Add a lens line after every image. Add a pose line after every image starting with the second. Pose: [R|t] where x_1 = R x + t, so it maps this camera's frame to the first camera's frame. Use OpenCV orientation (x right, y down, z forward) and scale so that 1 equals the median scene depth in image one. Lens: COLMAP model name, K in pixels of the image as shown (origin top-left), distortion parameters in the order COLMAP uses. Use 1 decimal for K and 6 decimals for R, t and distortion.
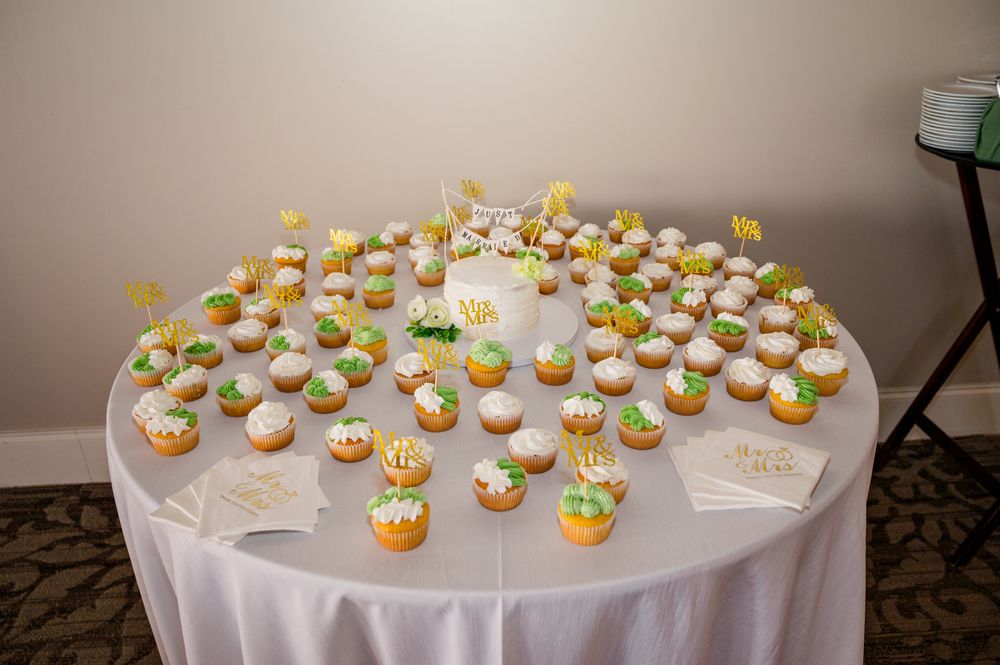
lens RADIAL K [[776.6, 0, 500.2], [0, 776.6, 332.9], [0, 0, 1]] dist [-0.003835, -0.000596]
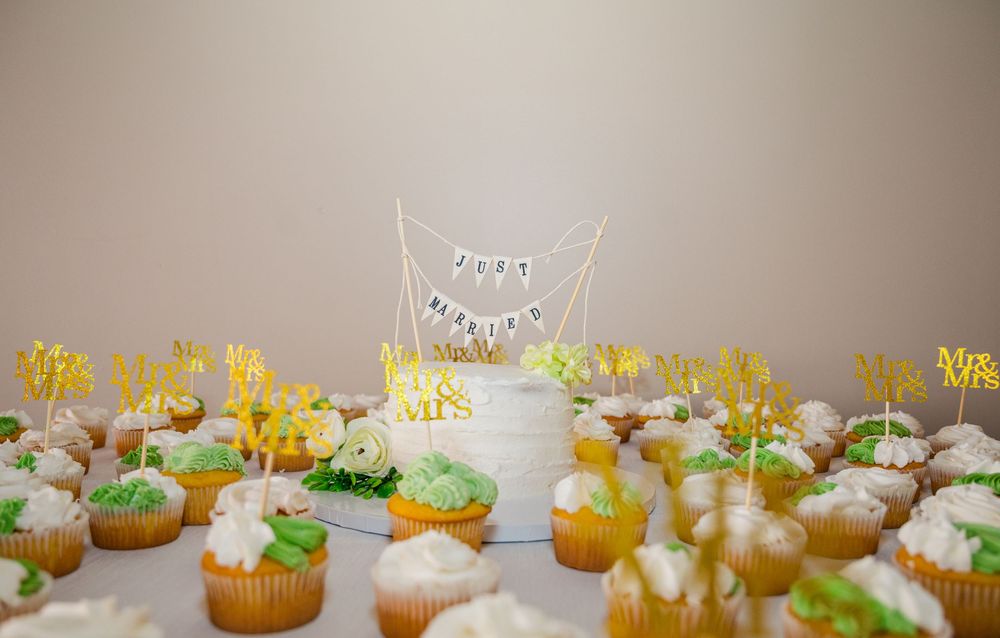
lens RADIAL K [[890.2, 0, 484.1], [0, 890.2, 339.5], [0, 0, 1]] dist [0.002354, -0.001349]
pose [[0.995044, 0.036189, -0.092613, 0.043978], [-0.067276, 0.930881, -0.359074, 0.109828], [0.073217, 0.363525, 0.928703, 0.458032]]
